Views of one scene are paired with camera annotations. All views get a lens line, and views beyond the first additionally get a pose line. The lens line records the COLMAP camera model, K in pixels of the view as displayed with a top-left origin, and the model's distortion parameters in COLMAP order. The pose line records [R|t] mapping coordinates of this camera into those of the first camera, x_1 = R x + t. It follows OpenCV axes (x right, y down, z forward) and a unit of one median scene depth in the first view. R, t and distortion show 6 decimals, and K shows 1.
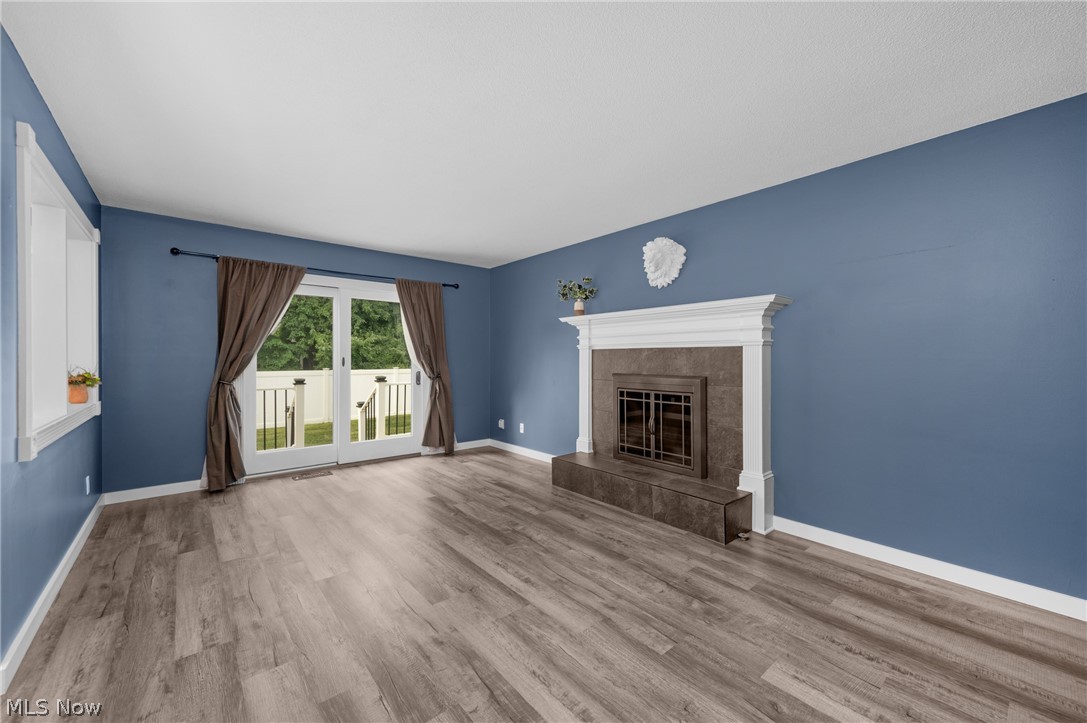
lens RADIAL K [[426.2, 0, 560.6], [0, 426.2, 359.5], [0, 0, 1]] dist [0.016070, -0.000331]
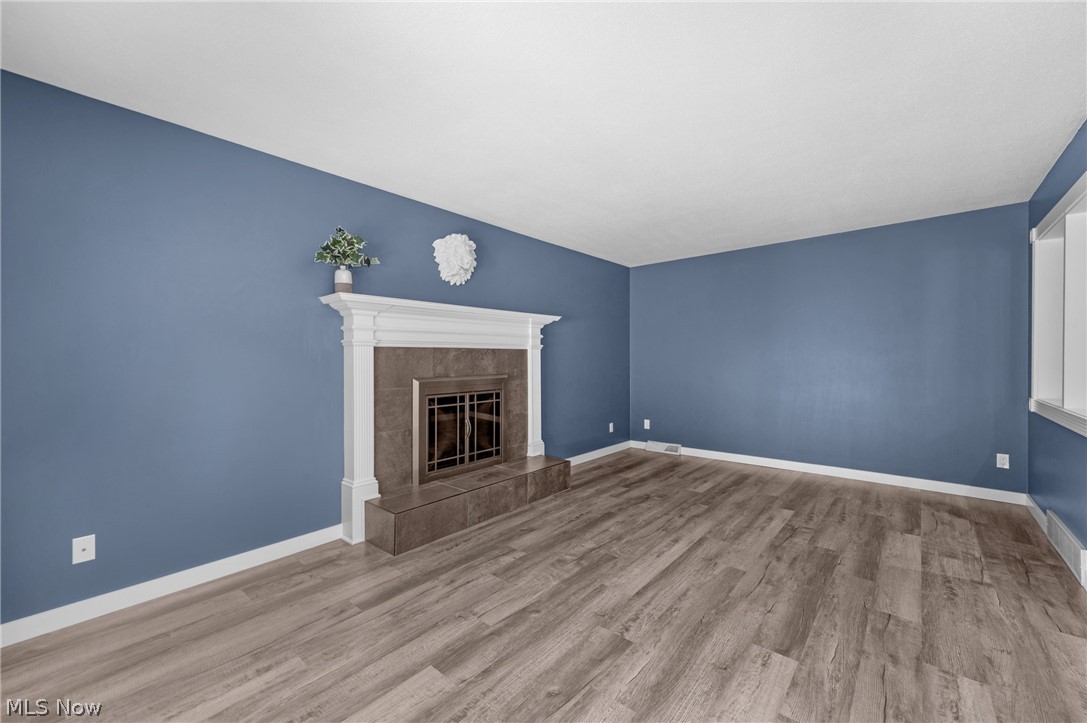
lens RADIAL K [[429.7, 0, 557.0], [0, 429.7, 360.3], [0, 0, 1]] dist [0.016886, -0.000339]
pose [[-0.152060, -0.006333, 0.988351, -0.882429], [0.008099, 0.999938, 0.007653, -0.006122], [-0.988338, 0.009169, -0.151999, 1.080276]]
